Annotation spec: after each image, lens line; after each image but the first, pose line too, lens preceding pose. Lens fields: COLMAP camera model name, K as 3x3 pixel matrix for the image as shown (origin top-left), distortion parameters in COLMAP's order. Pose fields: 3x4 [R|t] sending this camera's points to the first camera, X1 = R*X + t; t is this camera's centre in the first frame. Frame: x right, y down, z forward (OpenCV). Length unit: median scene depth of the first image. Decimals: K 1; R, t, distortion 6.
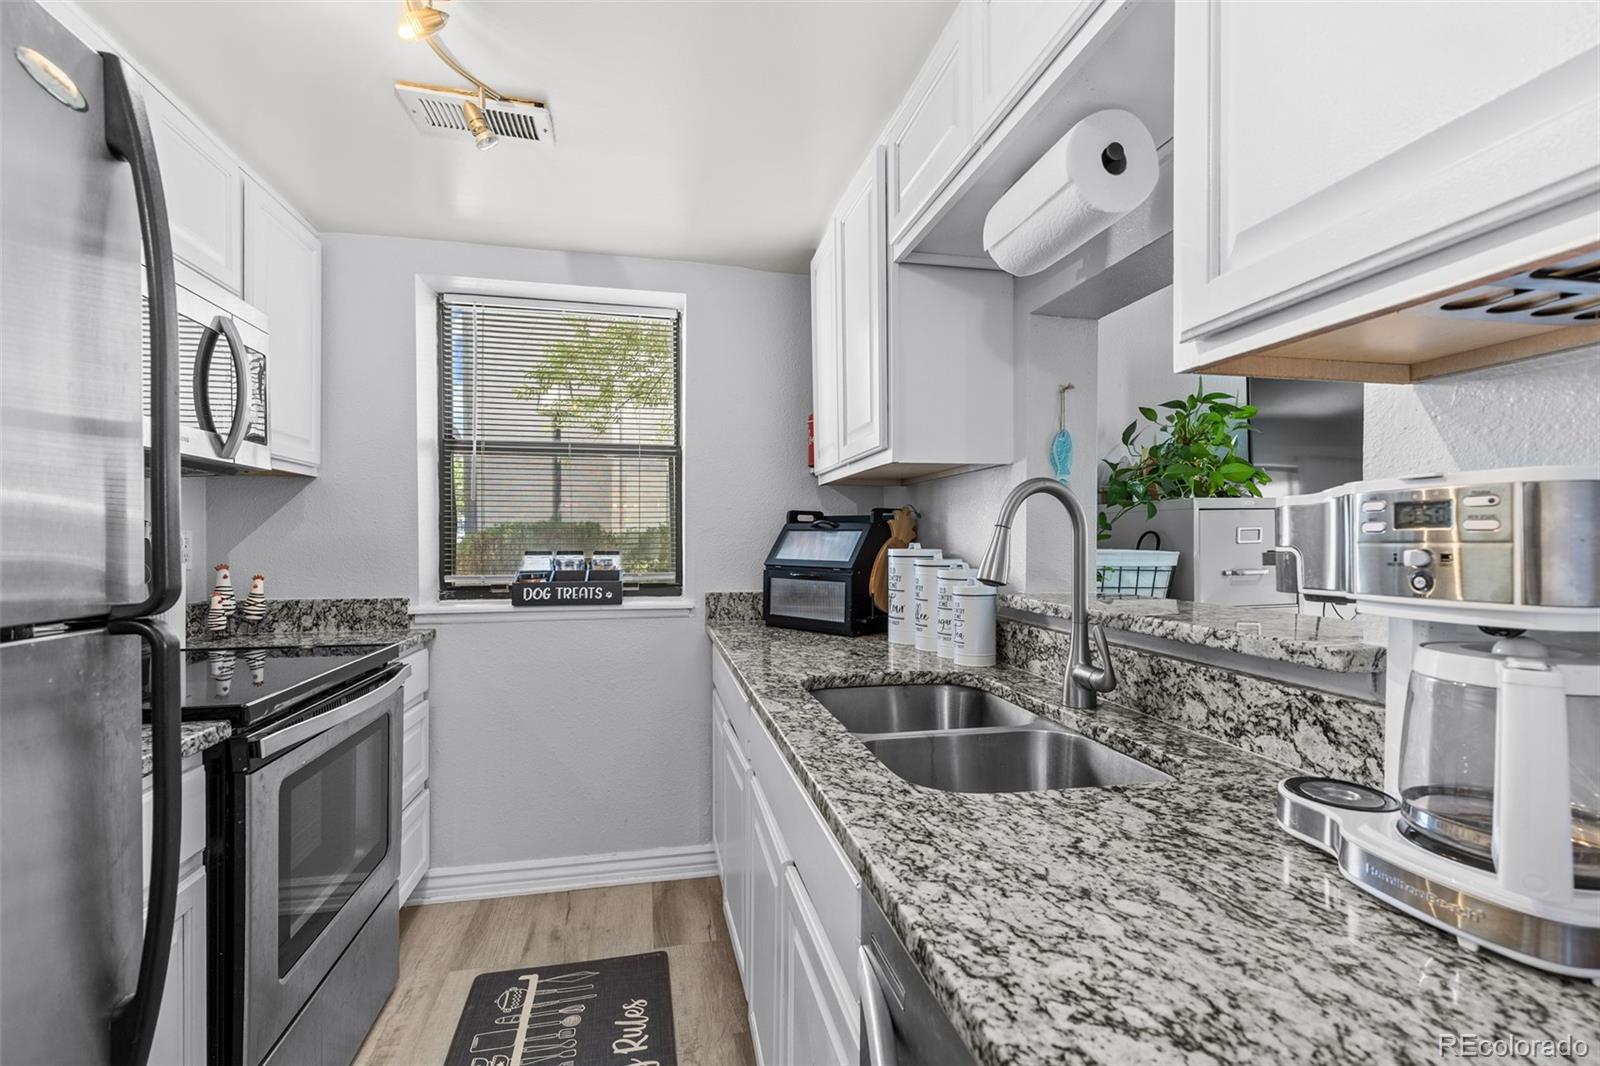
lens RADIAL K [[720.3, 0, 800.9], [0, 720.3, 535.4], [0, 0, 1]] dist [0.014920, -0.000774]
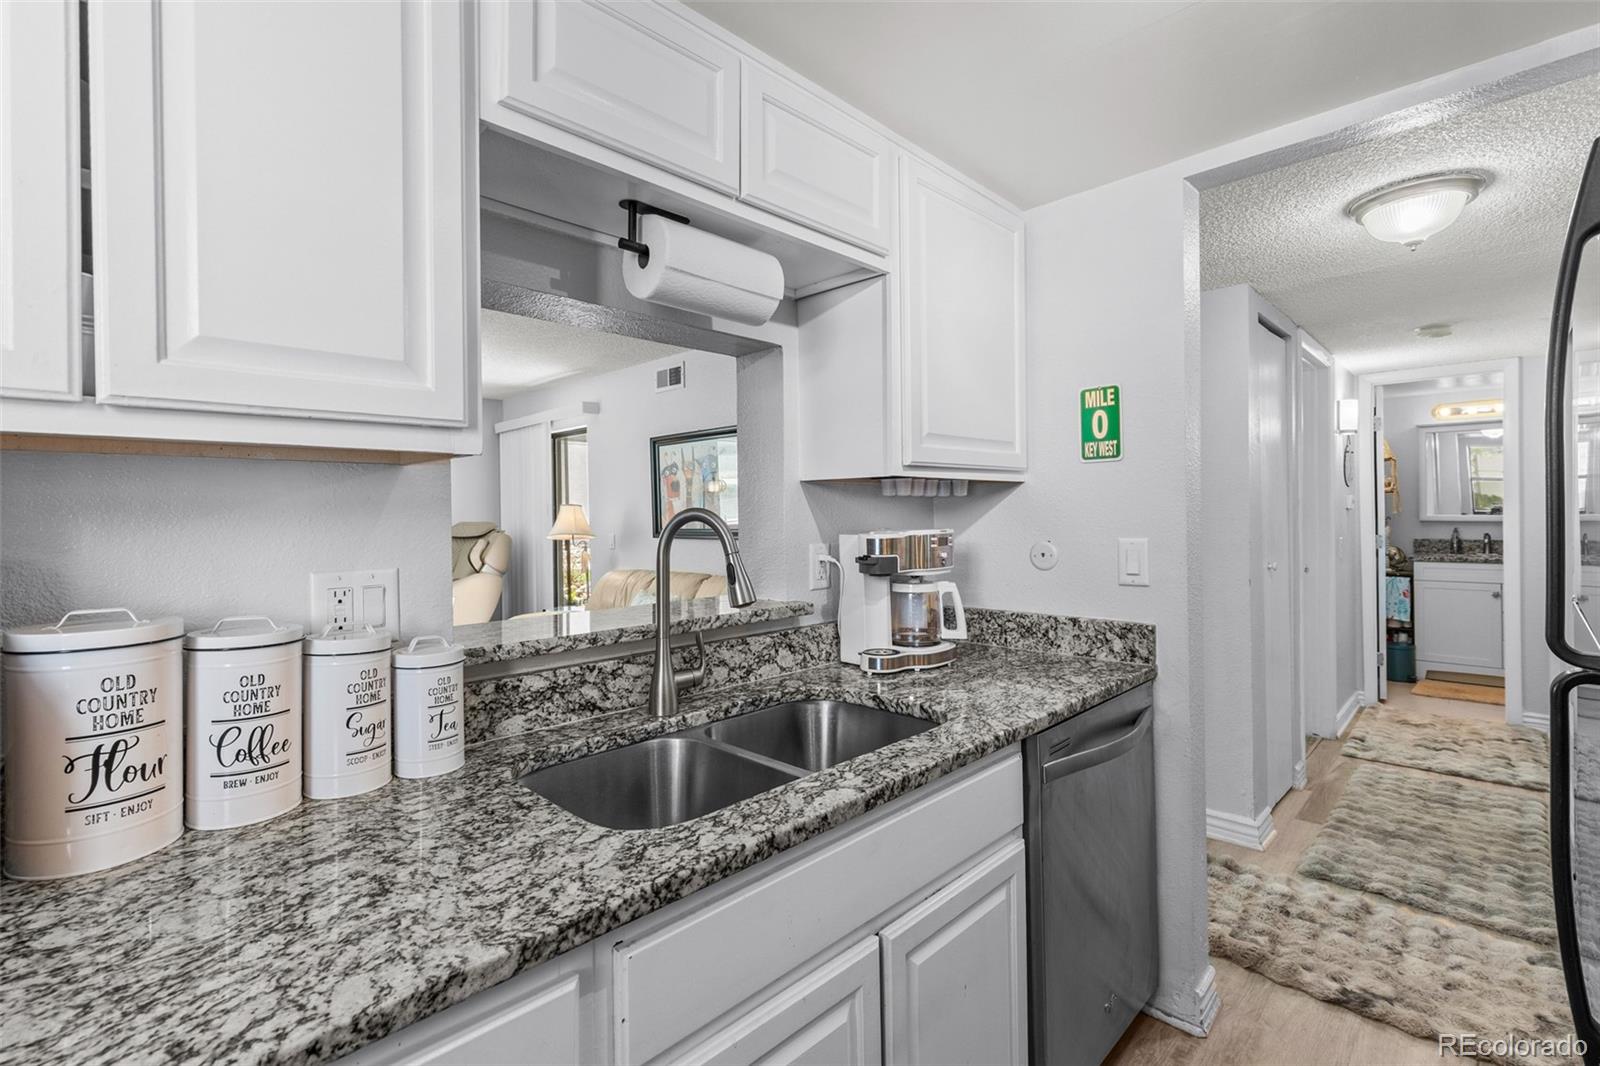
lens RADIAL K [[720.3, 0, 804.8], [0, 720.3, 525.6], [0, 0, 1]] dist [0.014920, -0.000774]
pose [[-0.551885, -0.005564, 0.833902, -0.786902], [0.007581, 0.999903, 0.011689, -0.073594], [-0.833886, 0.012773, -0.551789, 1.729519]]
